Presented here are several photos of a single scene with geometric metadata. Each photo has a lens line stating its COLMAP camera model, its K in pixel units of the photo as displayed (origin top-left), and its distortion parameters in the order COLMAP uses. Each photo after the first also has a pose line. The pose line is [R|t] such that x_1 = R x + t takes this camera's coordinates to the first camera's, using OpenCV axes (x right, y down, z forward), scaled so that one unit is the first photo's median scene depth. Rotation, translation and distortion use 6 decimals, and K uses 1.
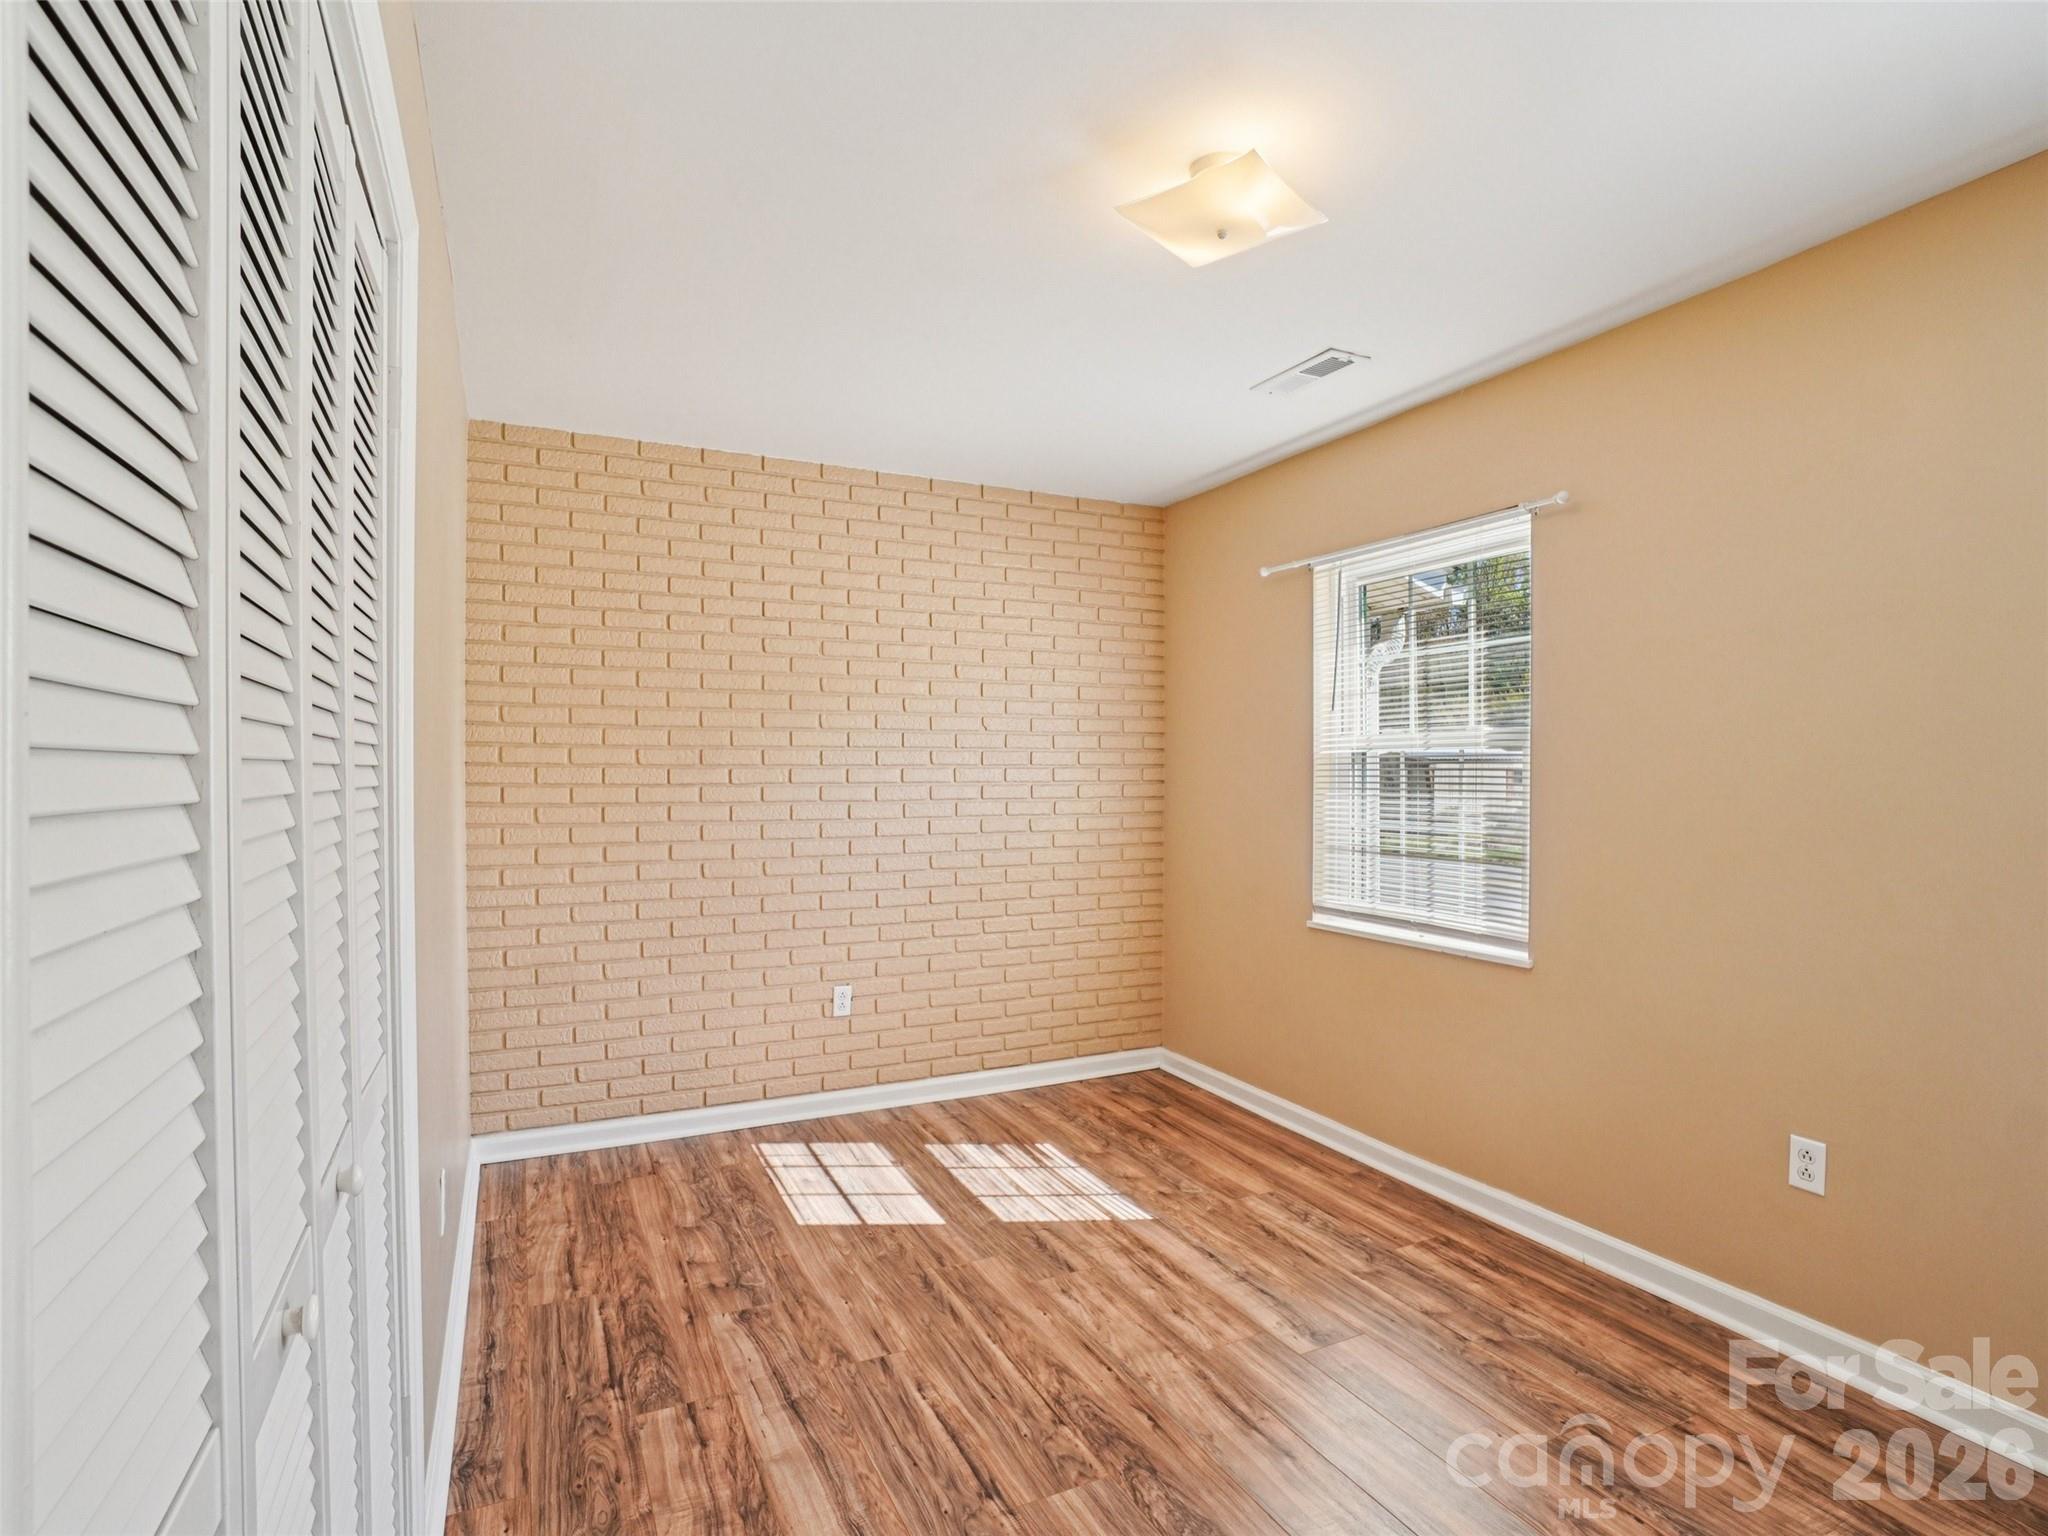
lens RADIAL K [[1031.3, 0, 1016.8], [0, 1031.3, 764.1], [0, 0, 1]] dist [-0.053253, 0.015797]
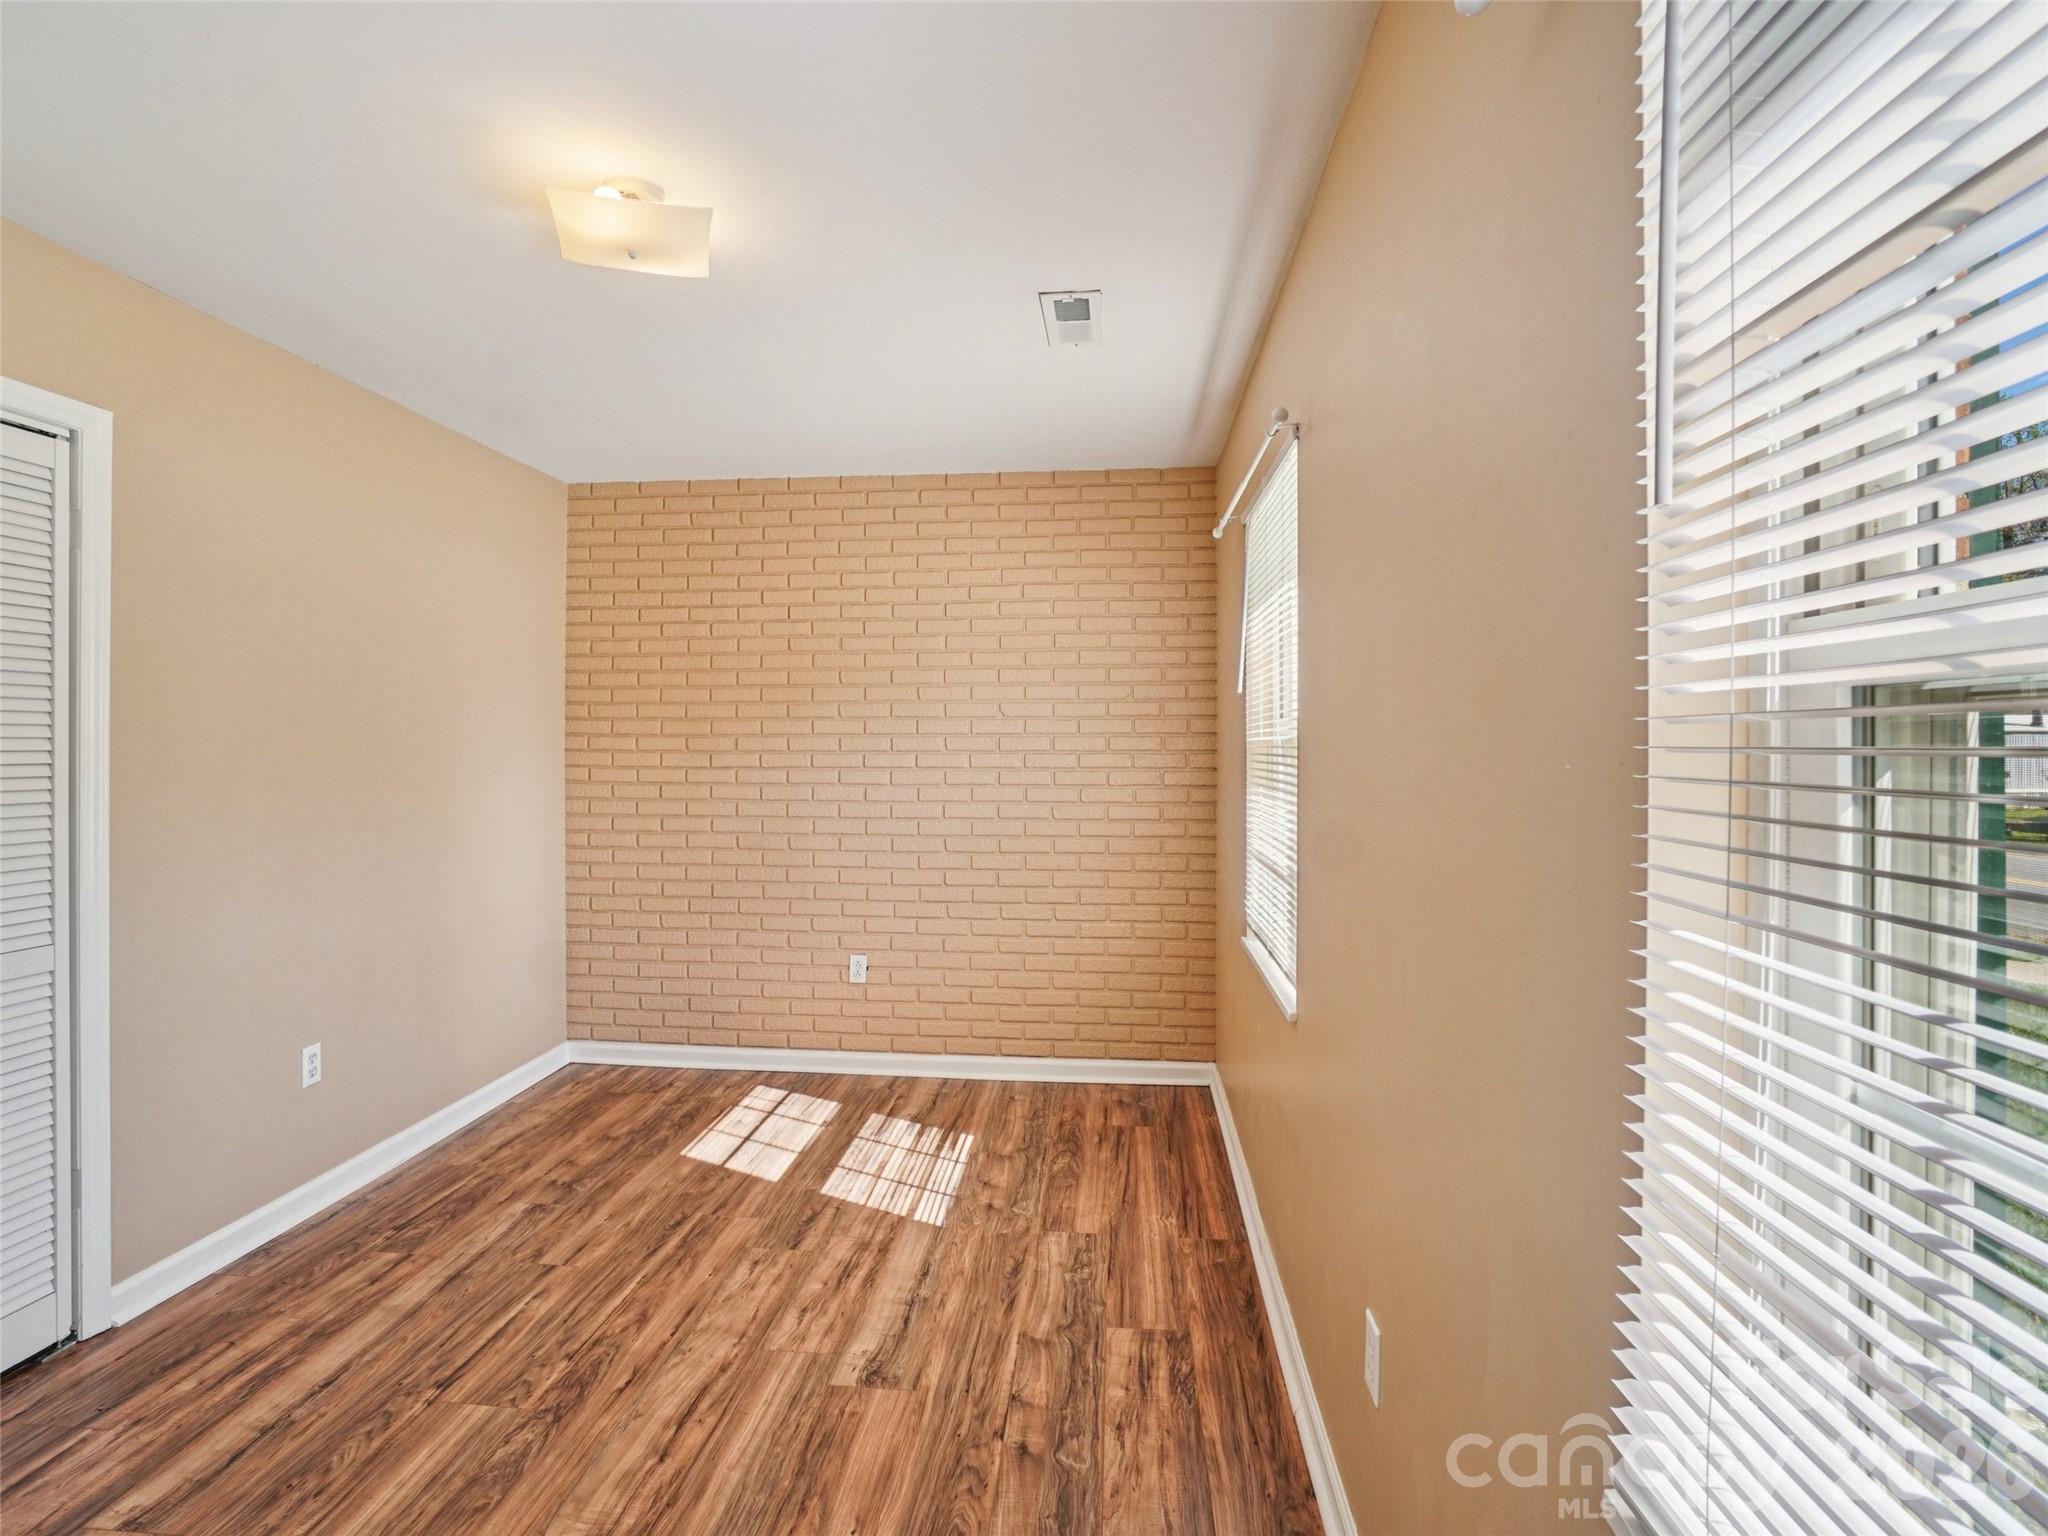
lens RADIAL K [[1031.3, 0, 1028.7], [0, 1031.3, 727.4], [0, 0, 1]] dist [-0.053253, 0.015797]
pose [[0.855301, -0.007869, -0.518071, 0.621193], [0.002514, 0.999936, -0.011038, -0.012993], [0.518125, 0.008138, 0.855266, 0.189416]]
